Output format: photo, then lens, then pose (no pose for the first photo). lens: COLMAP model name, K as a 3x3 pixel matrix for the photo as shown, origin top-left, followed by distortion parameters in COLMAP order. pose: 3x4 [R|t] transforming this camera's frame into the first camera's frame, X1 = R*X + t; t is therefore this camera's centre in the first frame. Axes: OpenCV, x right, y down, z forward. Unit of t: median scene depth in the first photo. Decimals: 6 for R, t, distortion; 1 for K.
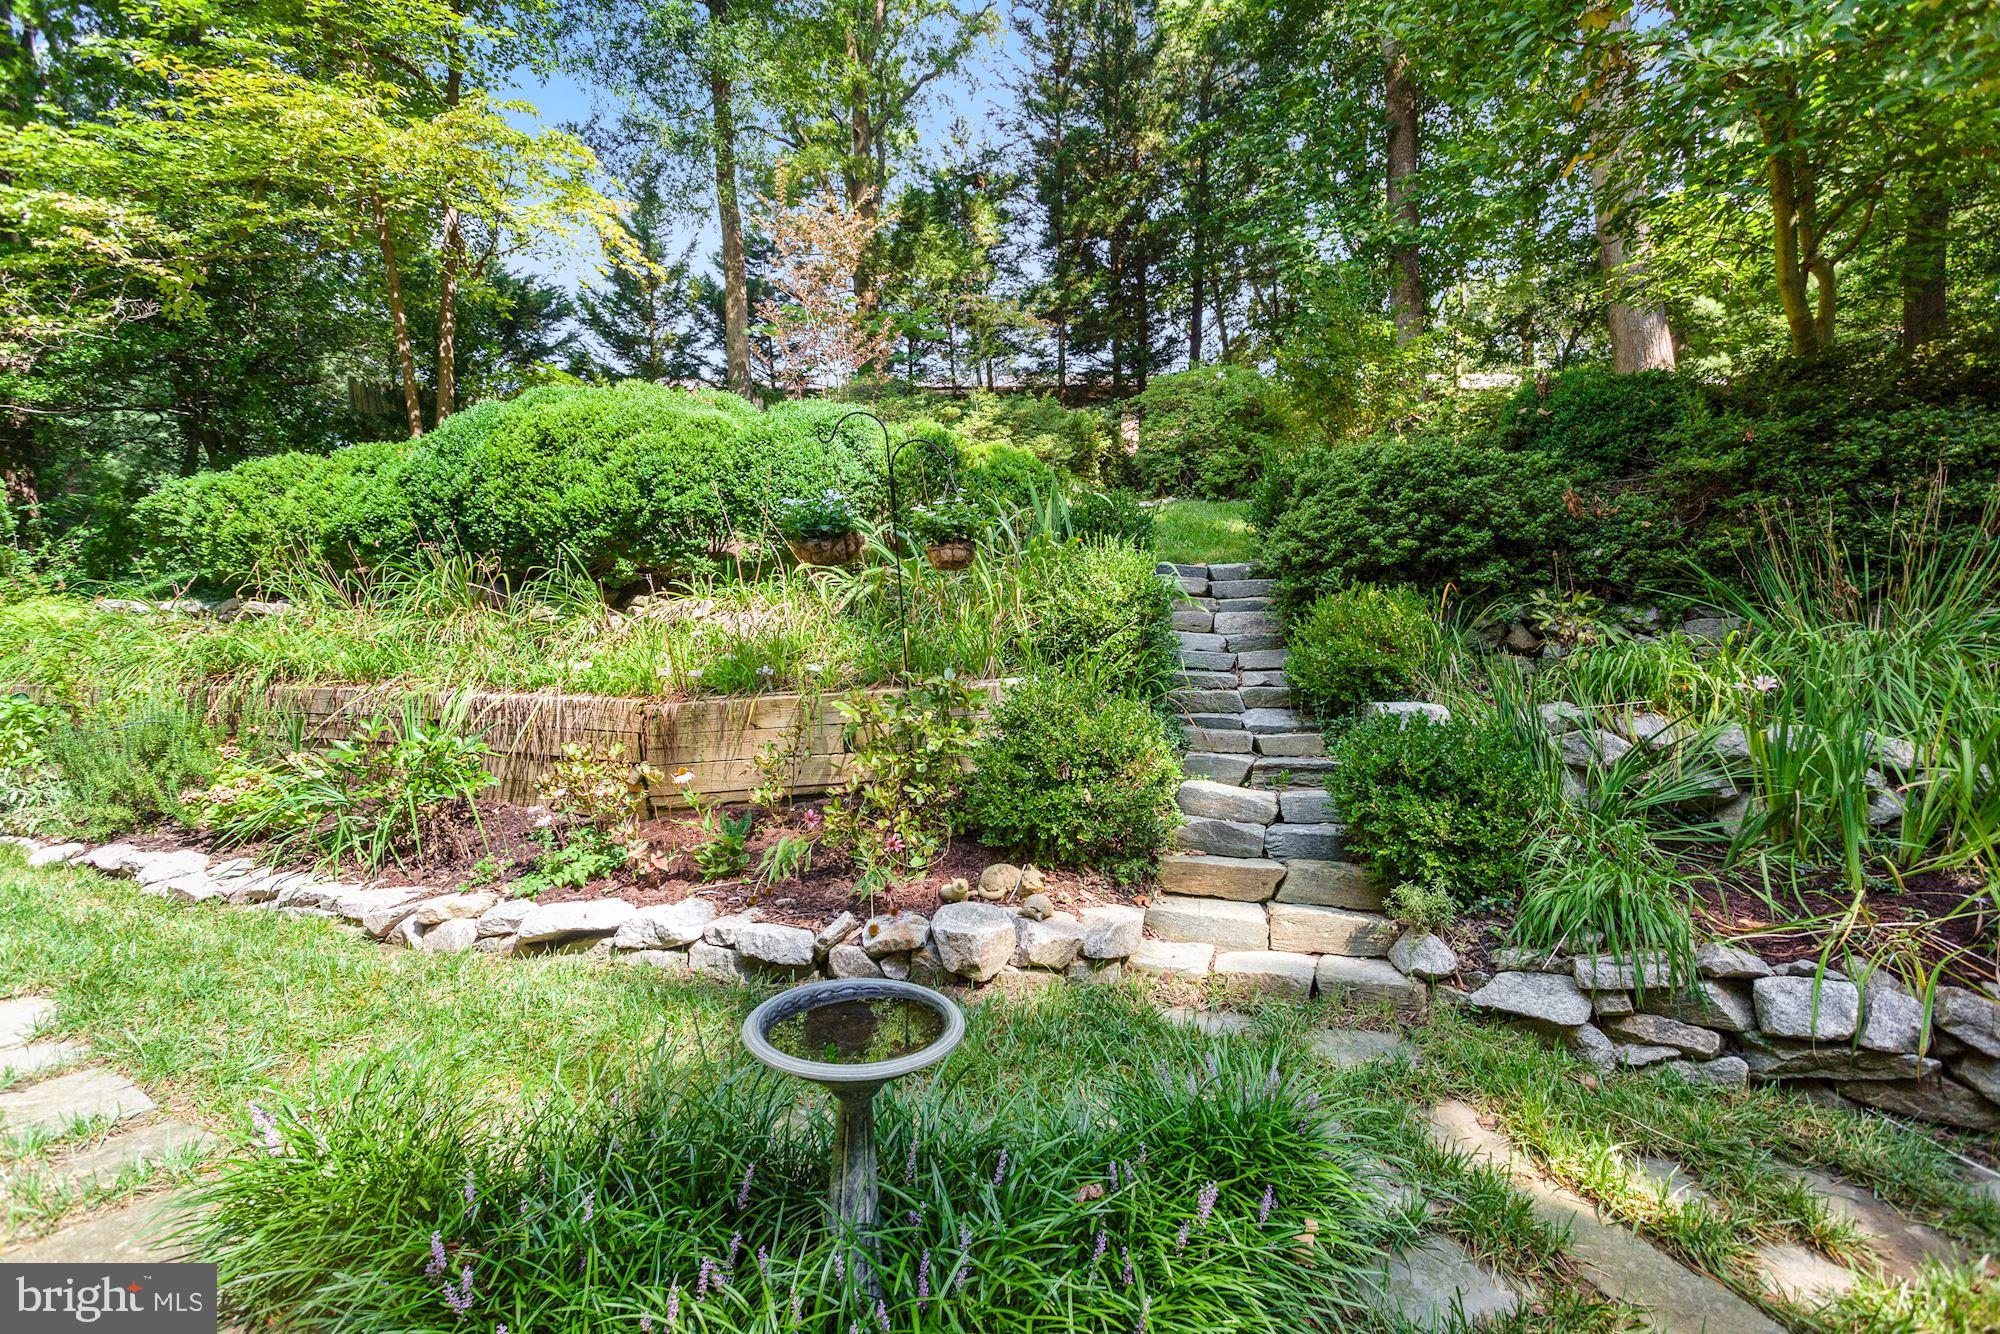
lens RADIAL K [[976.7, 0, 1010.5], [0, 976.7, 664.1], [0, 0, 1]] dist [0.008359, -0.000633]
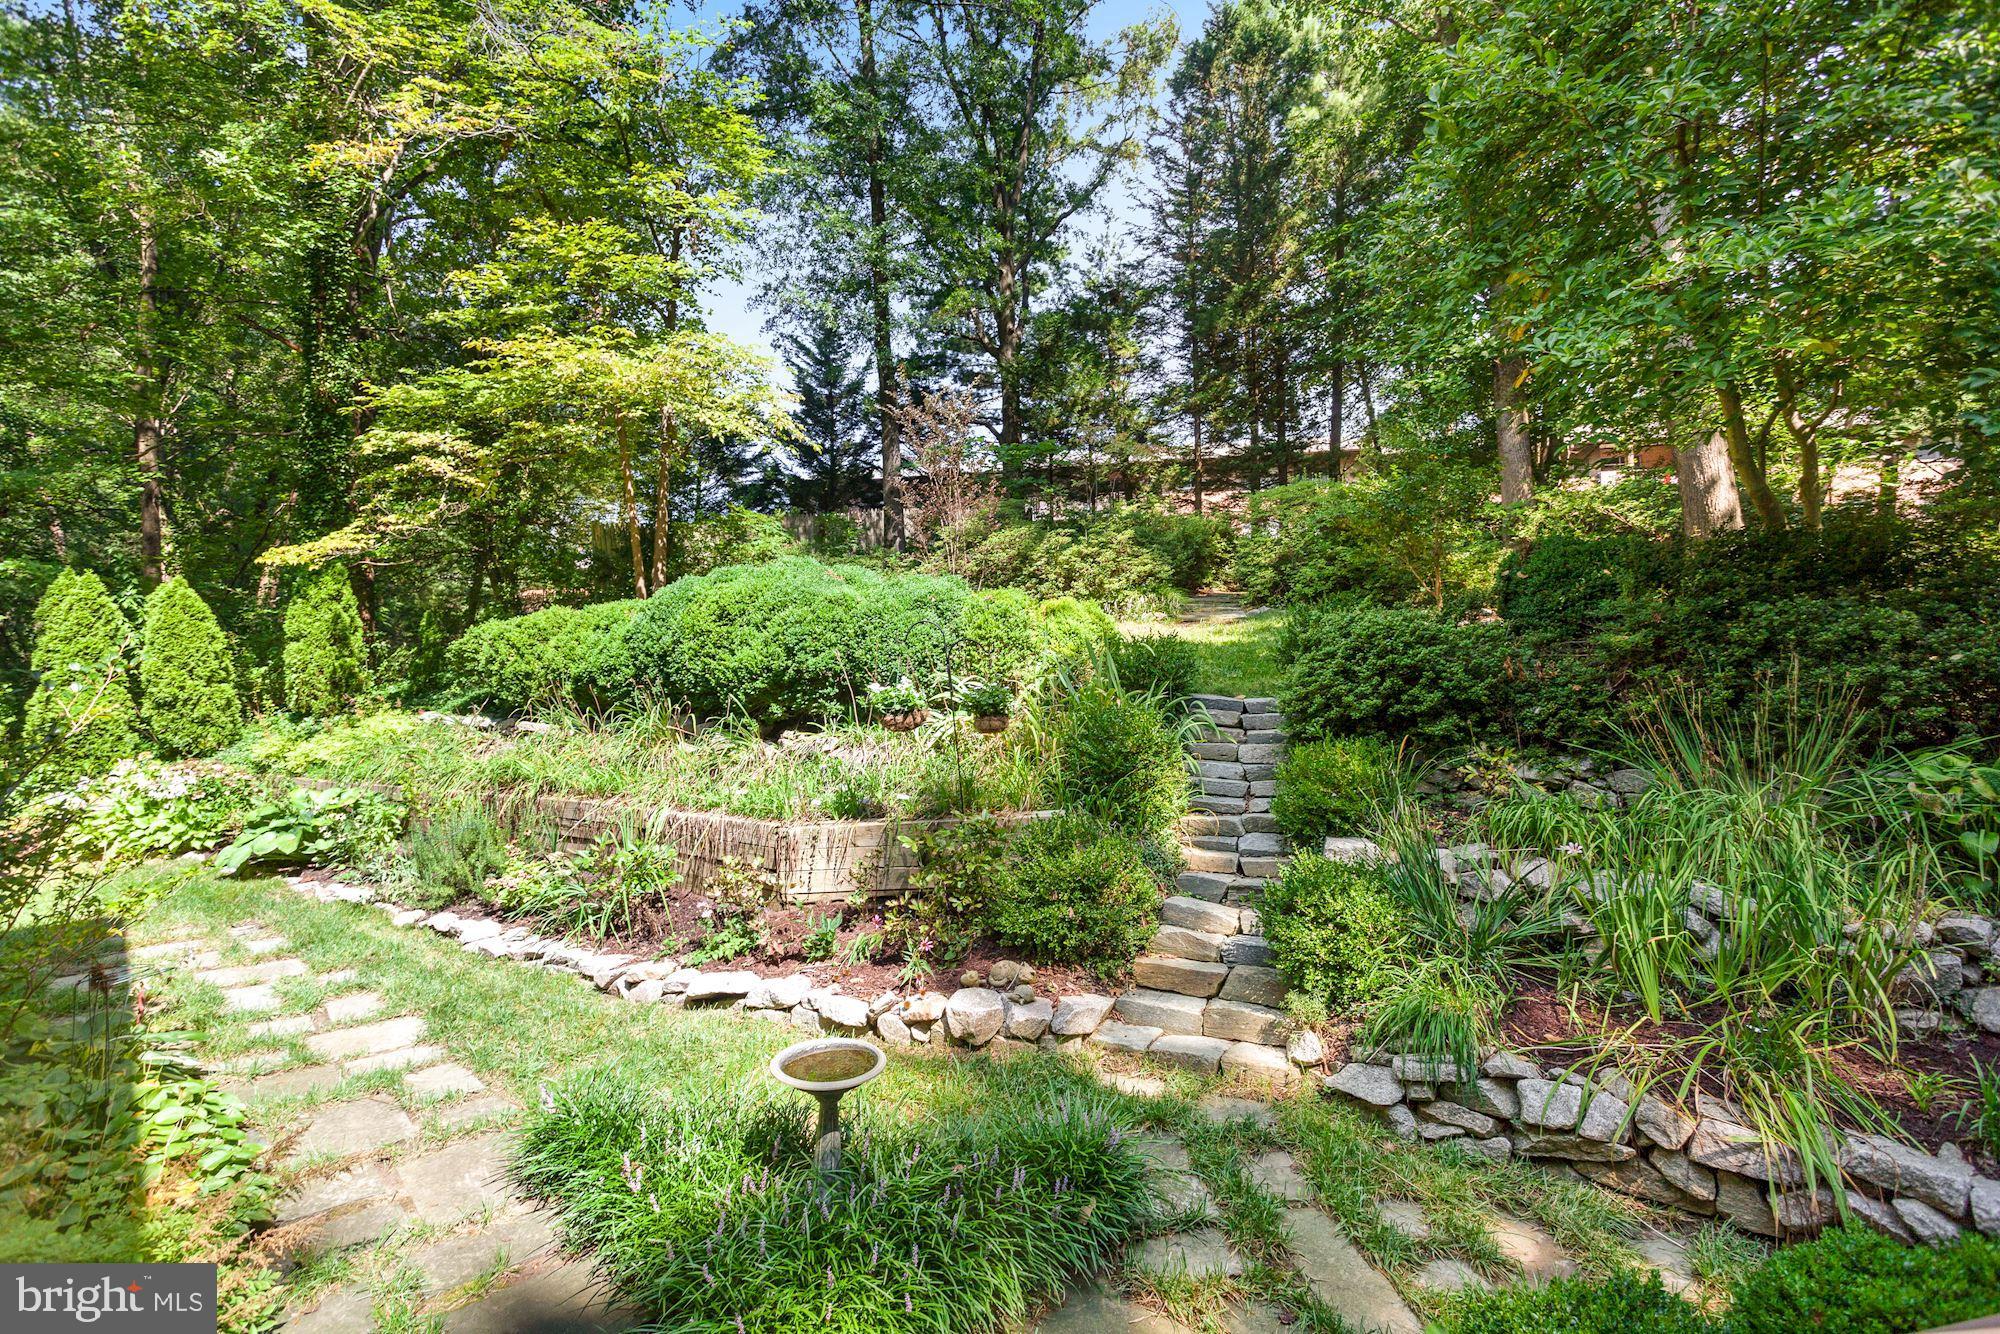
lens RADIAL K [[976.7, 0, 997.4], [0, 976.7, 664.0], [0, 0, 1]] dist [0.008359, -0.000633]
pose [[0.981155, -0.010614, -0.192932, 0.187737], [-0.000231, 0.998425, -0.056105, -0.104319], [0.193224, 0.055093, 0.979607, -0.293657]]
